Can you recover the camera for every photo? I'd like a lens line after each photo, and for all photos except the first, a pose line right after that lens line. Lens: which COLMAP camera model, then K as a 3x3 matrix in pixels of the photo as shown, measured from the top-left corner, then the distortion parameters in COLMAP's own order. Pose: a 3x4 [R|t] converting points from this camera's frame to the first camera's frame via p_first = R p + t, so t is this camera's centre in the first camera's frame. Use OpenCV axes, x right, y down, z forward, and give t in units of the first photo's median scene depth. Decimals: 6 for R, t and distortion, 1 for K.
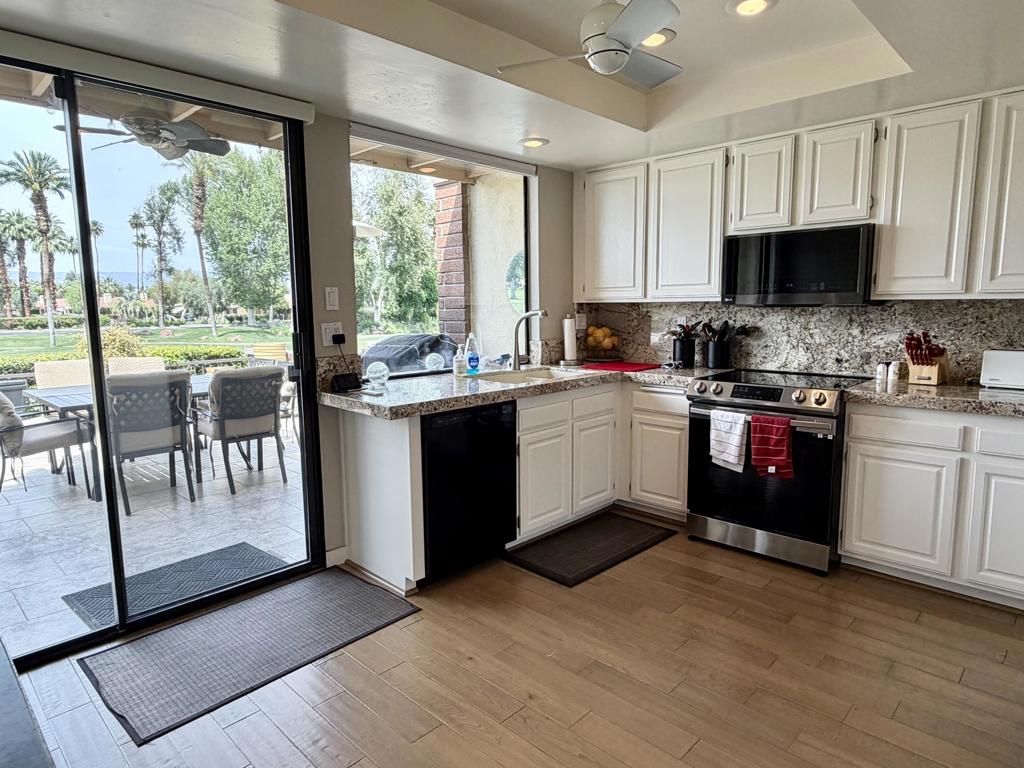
lens RADIAL K [[623.1, 0, 508.7], [0, 623.1, 385.1], [0, 0, 1]] dist [-0.008729, 0.000445]
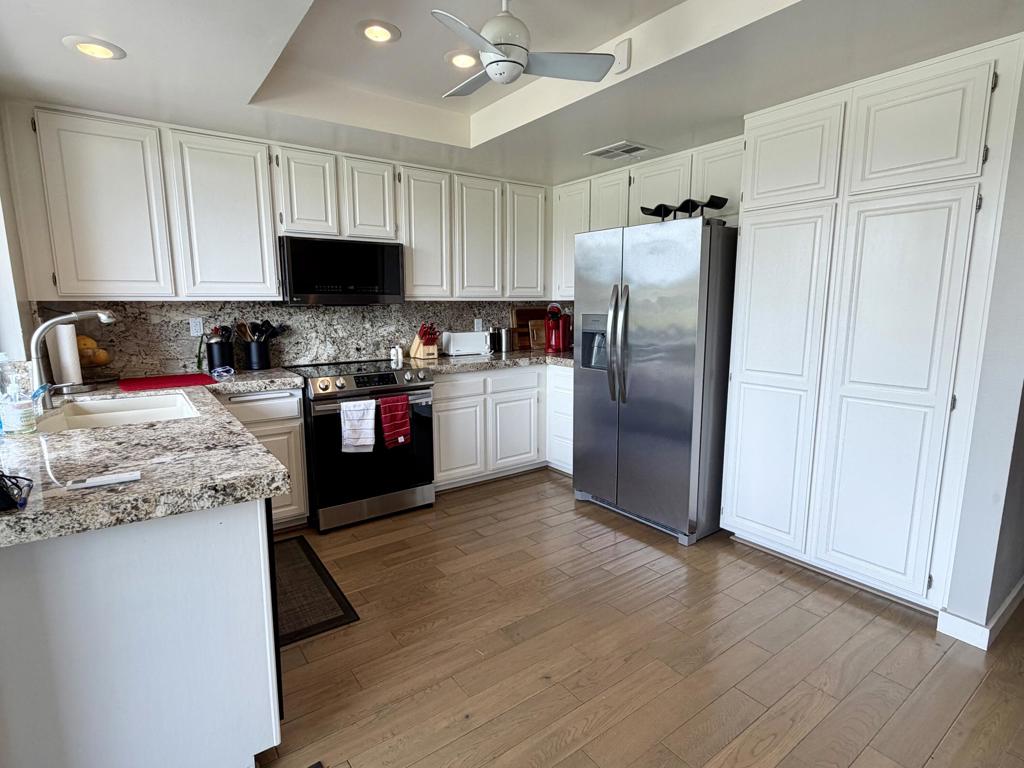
lens RADIAL K [[530.4, 0, 509.1], [0, 530.4, 384.1], [0, 0, 1]] dist [0.000953, 0.000290]
pose [[0.165155, -0.140534, 0.976204, -0.491673], [0.129766, 0.984288, 0.119744, -0.061731], [-0.977694, 0.106902, 0.180796, 0.540323]]
